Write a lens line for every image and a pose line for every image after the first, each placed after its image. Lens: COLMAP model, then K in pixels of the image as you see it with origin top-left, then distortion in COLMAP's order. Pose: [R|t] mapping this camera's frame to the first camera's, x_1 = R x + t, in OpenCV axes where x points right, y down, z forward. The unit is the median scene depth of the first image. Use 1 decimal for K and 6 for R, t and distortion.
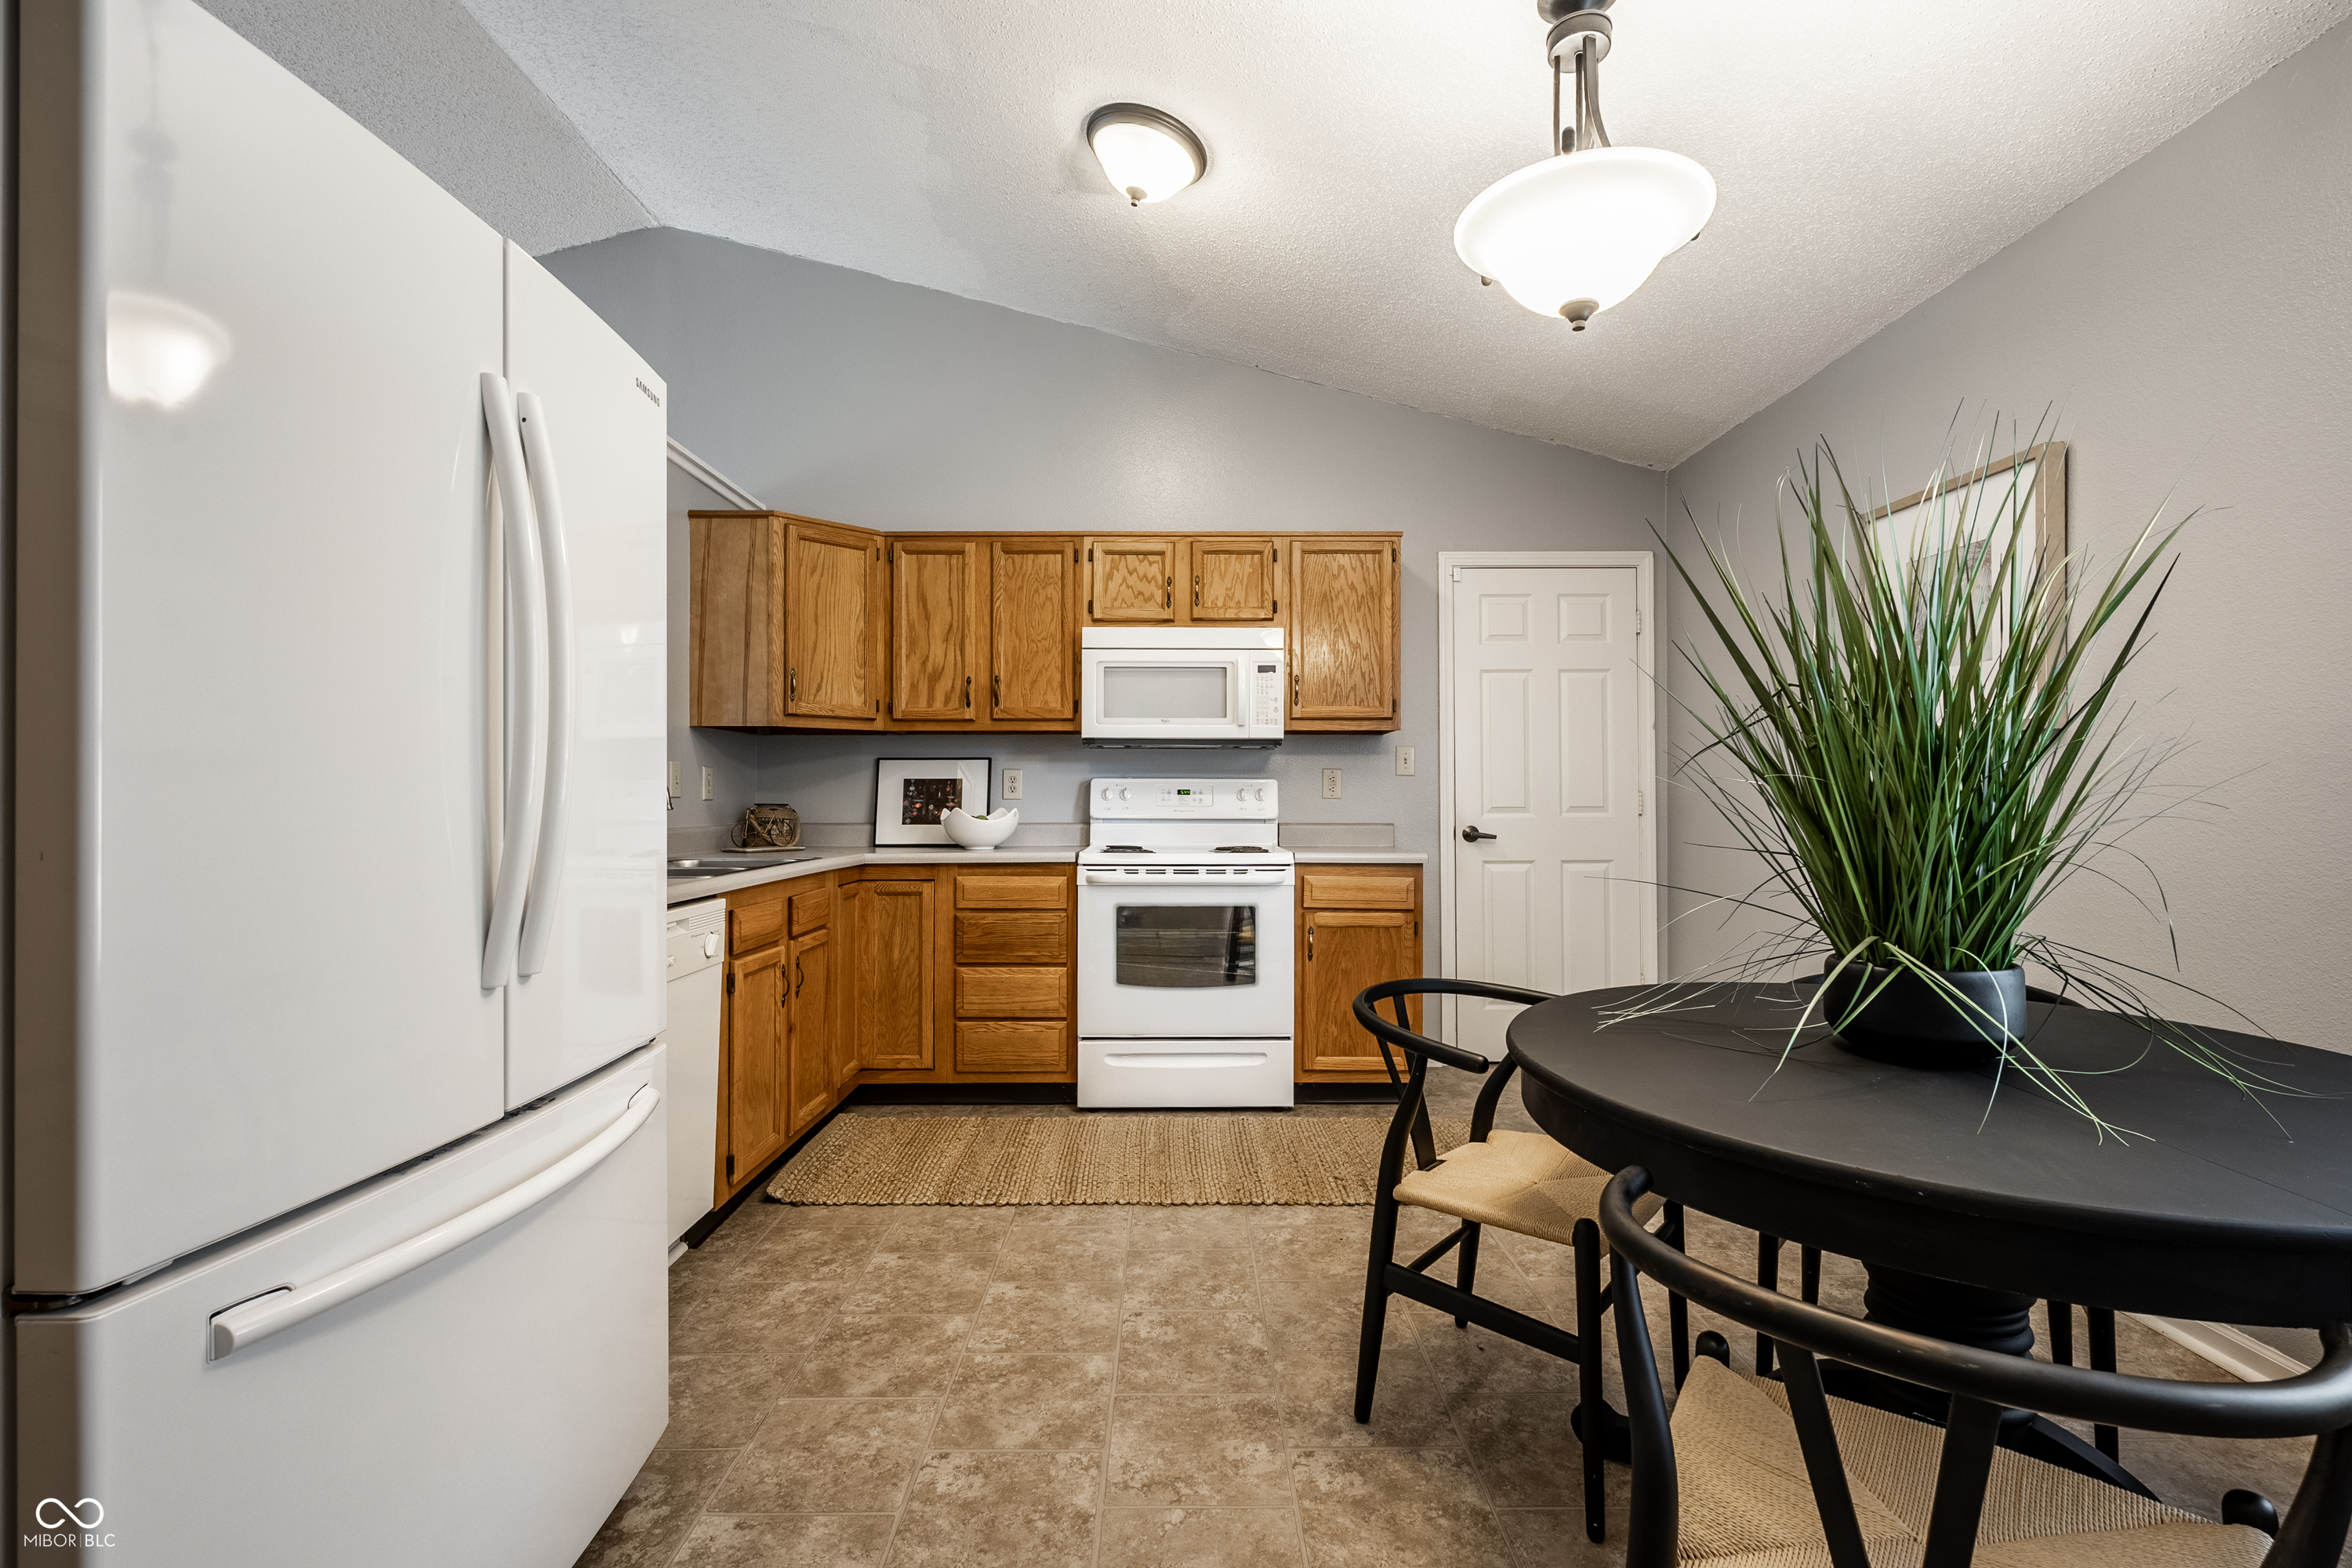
lens RADIAL K [[1061.4, 0, 1183.4], [0, 1061.4, 801.4], [0, 0, 1]] dist [0.000986, 0.000370]
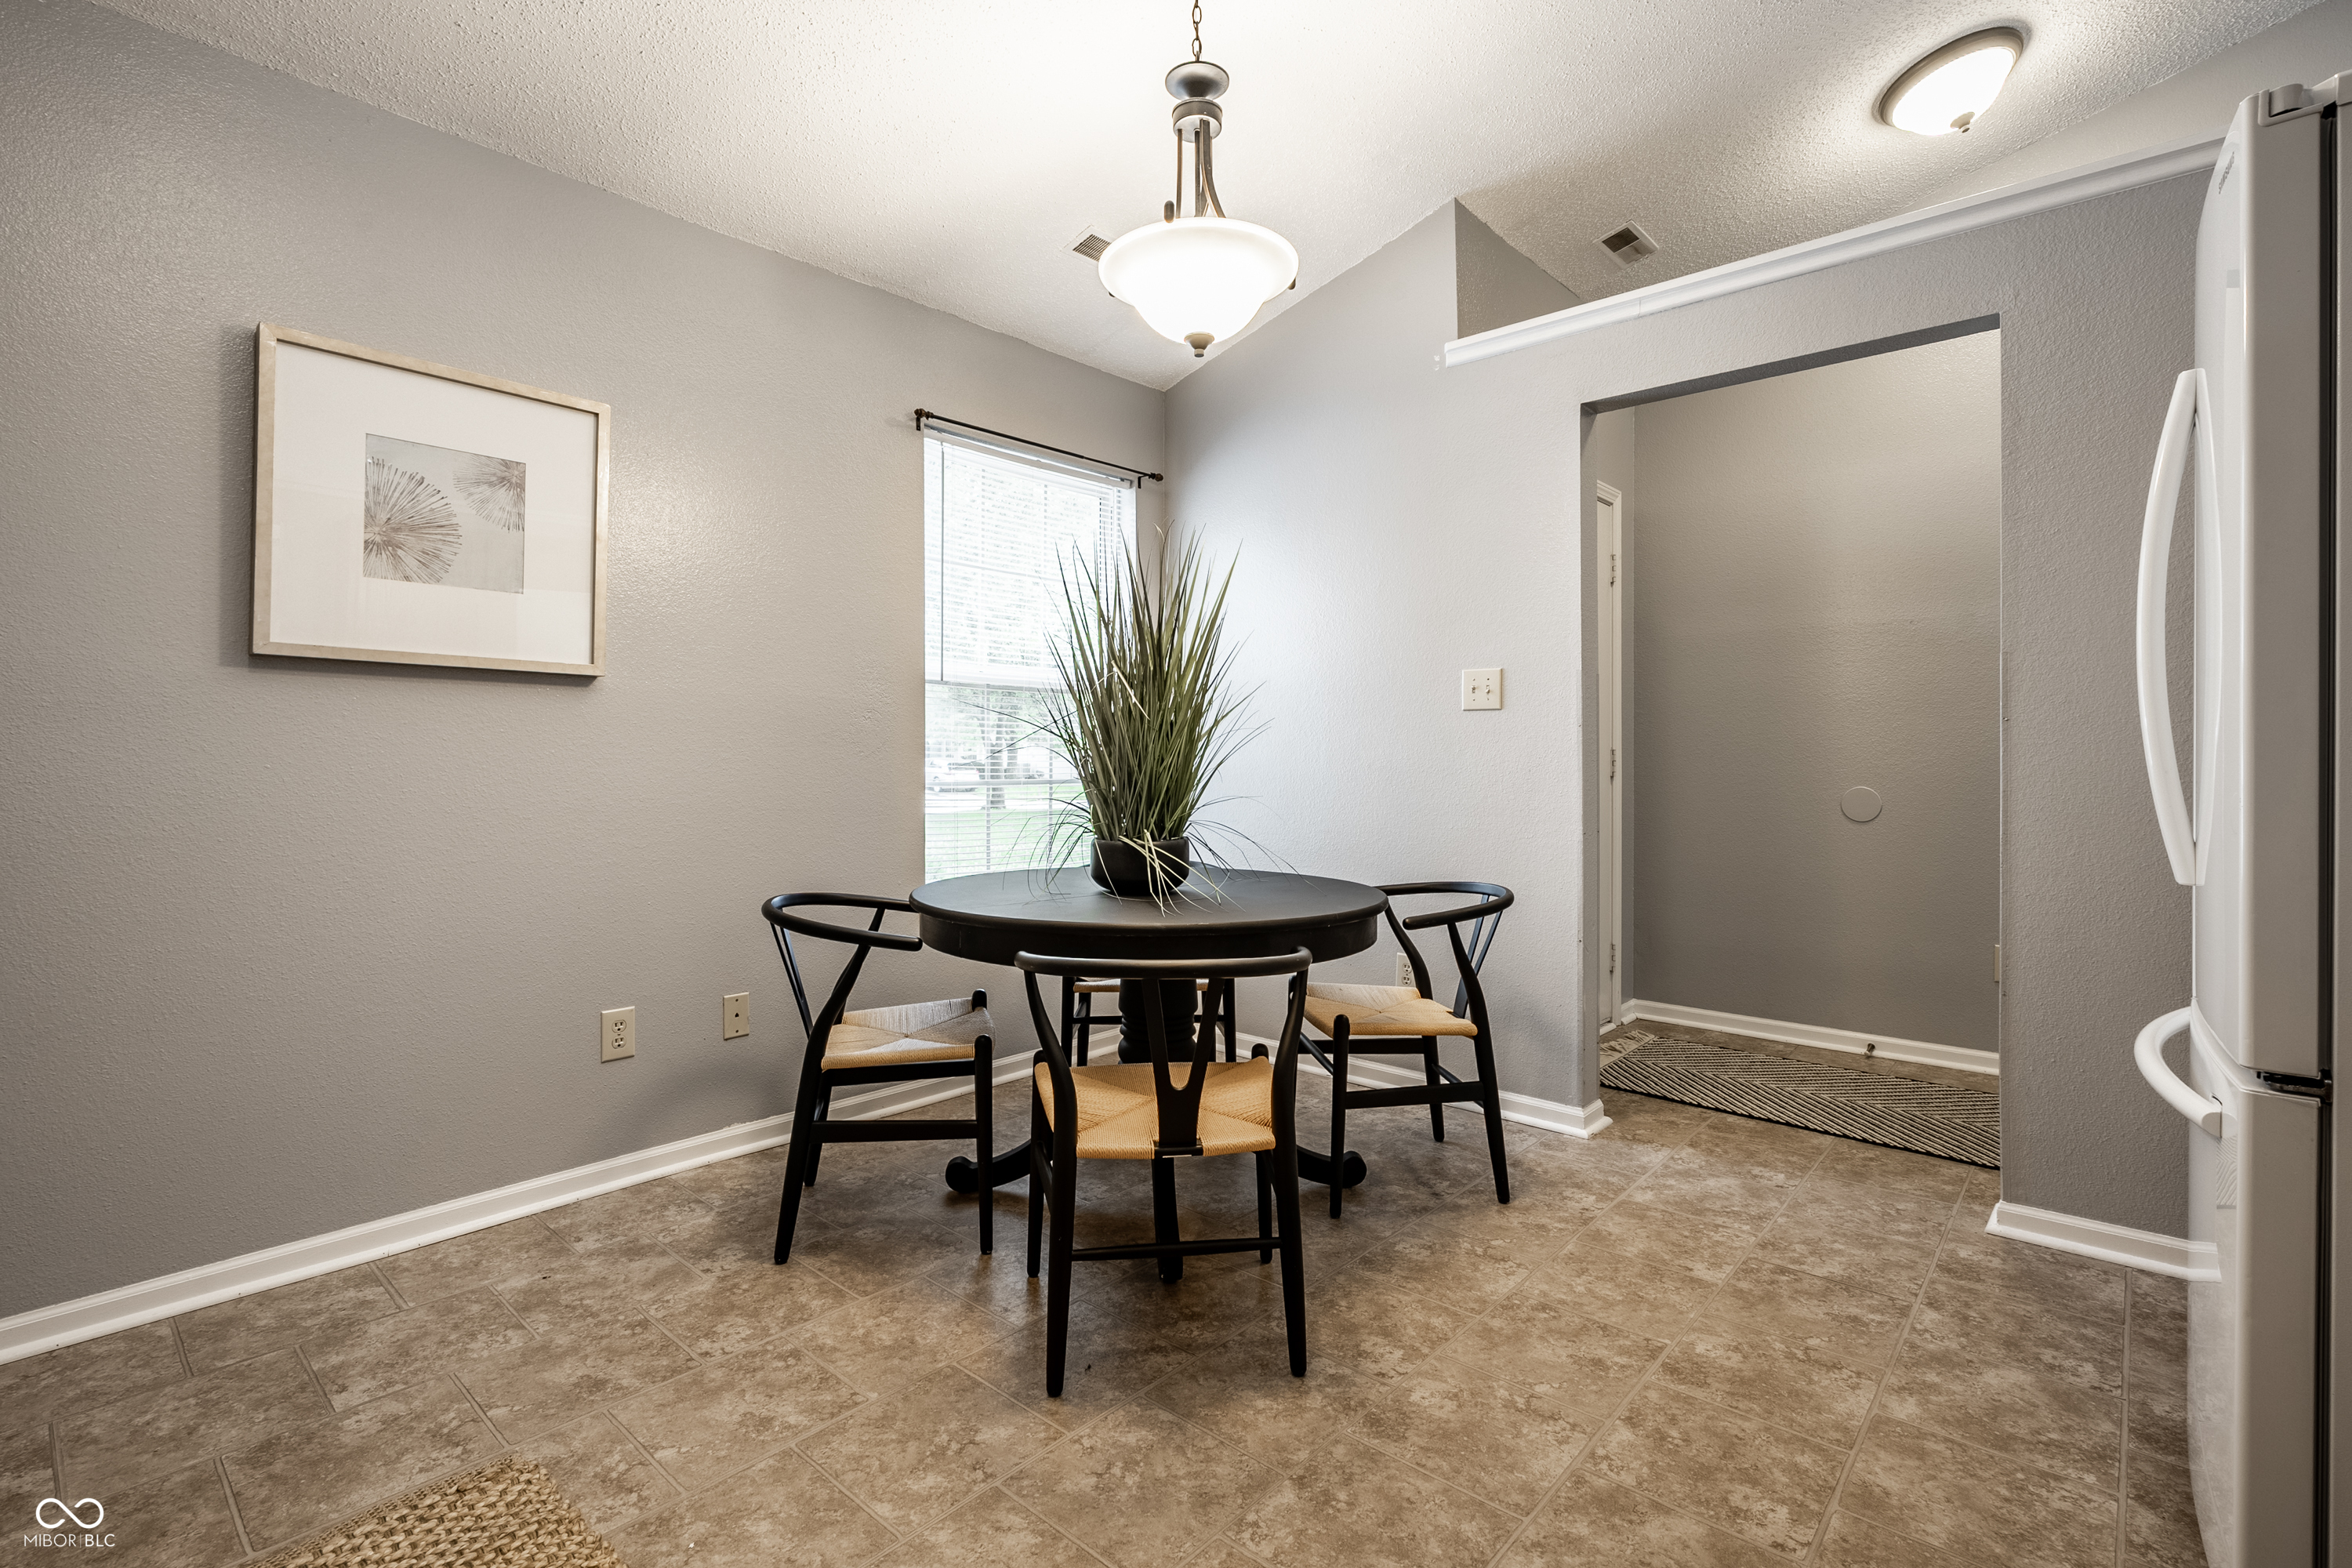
lens RADIAL K [[1061.4, 0, 1167.6], [0, 1061.4, 780.7], [0, 0, 1]] dist [0.000986, 0.000370]
pose [[-0.734591, -0.012073, 0.678403, -0.403294], [0.000402, 0.999834, 0.018229, 0.017481], [-0.678510, 0.013663, -0.734464, 1.803846]]
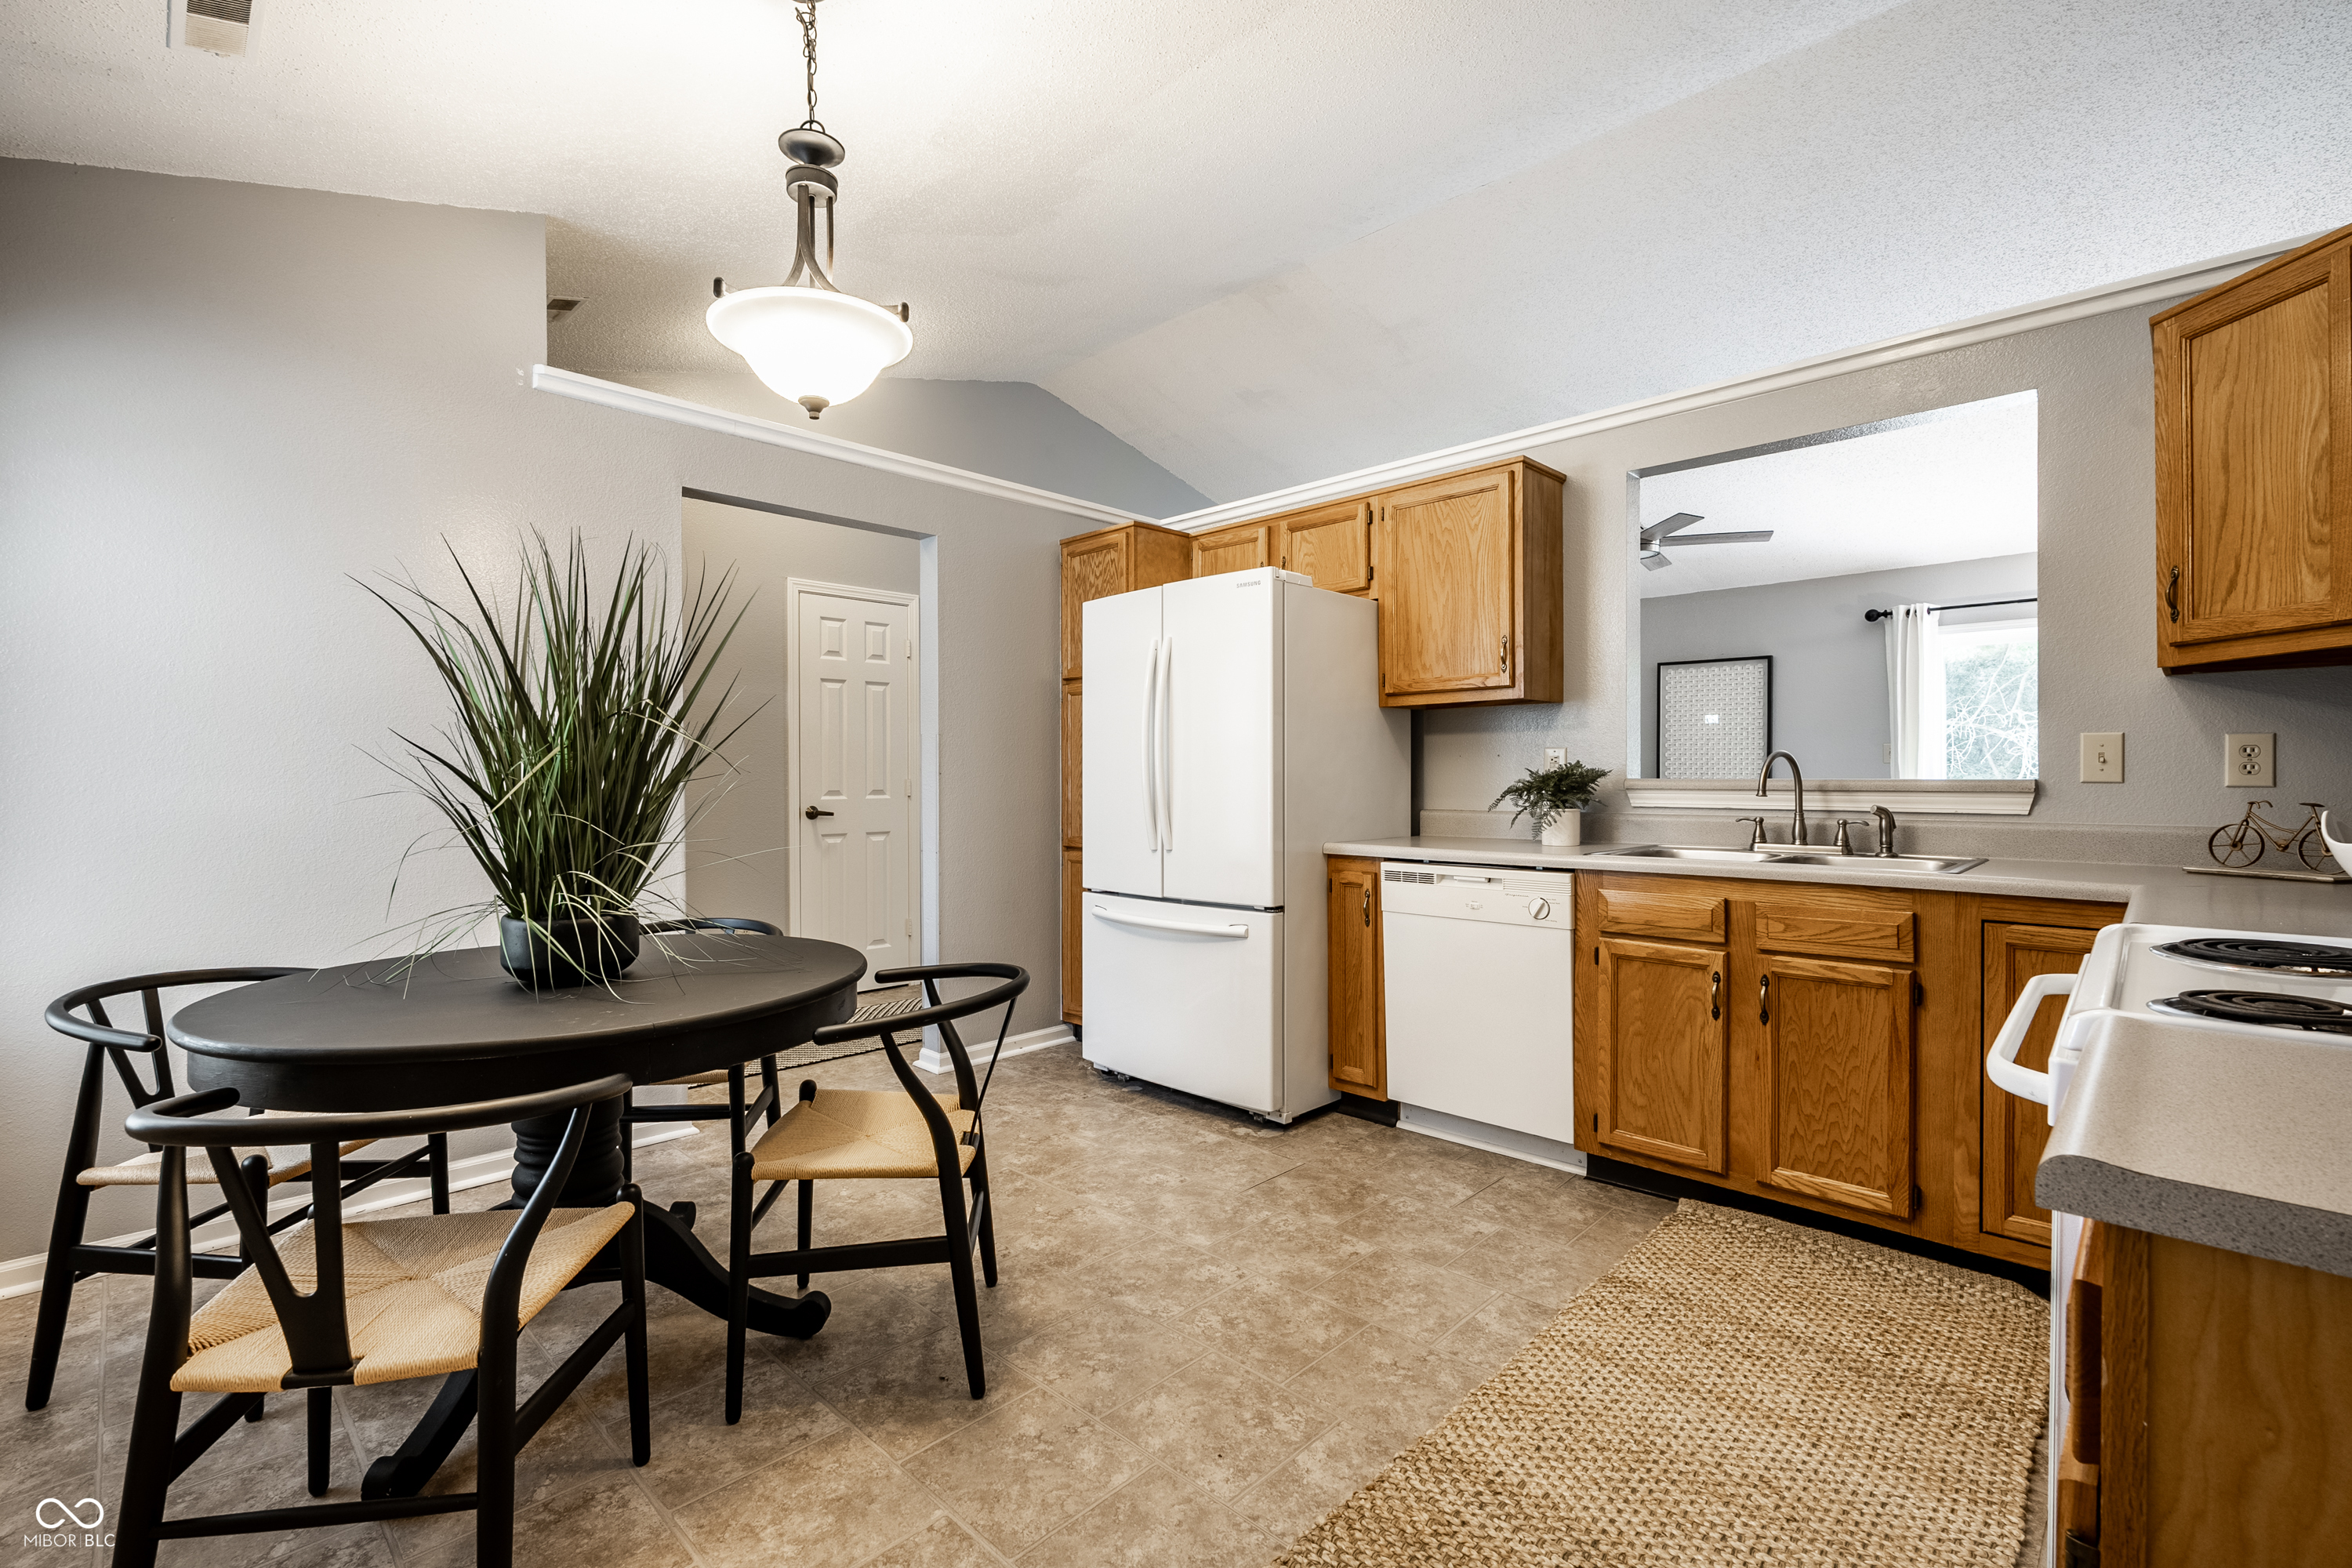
lens RADIAL K [[1026.7, 0, 1163.3], [0, 1026.7, 767.6], [0, 0, 1]] dist [0.001148, 0.000025]
pose [[-0.713380, -0.002802, -0.700771, 0.885077], [0.005392, 0.999940, -0.009487, -0.020142], [0.700756, -0.010546, -0.713323, 2.030934]]
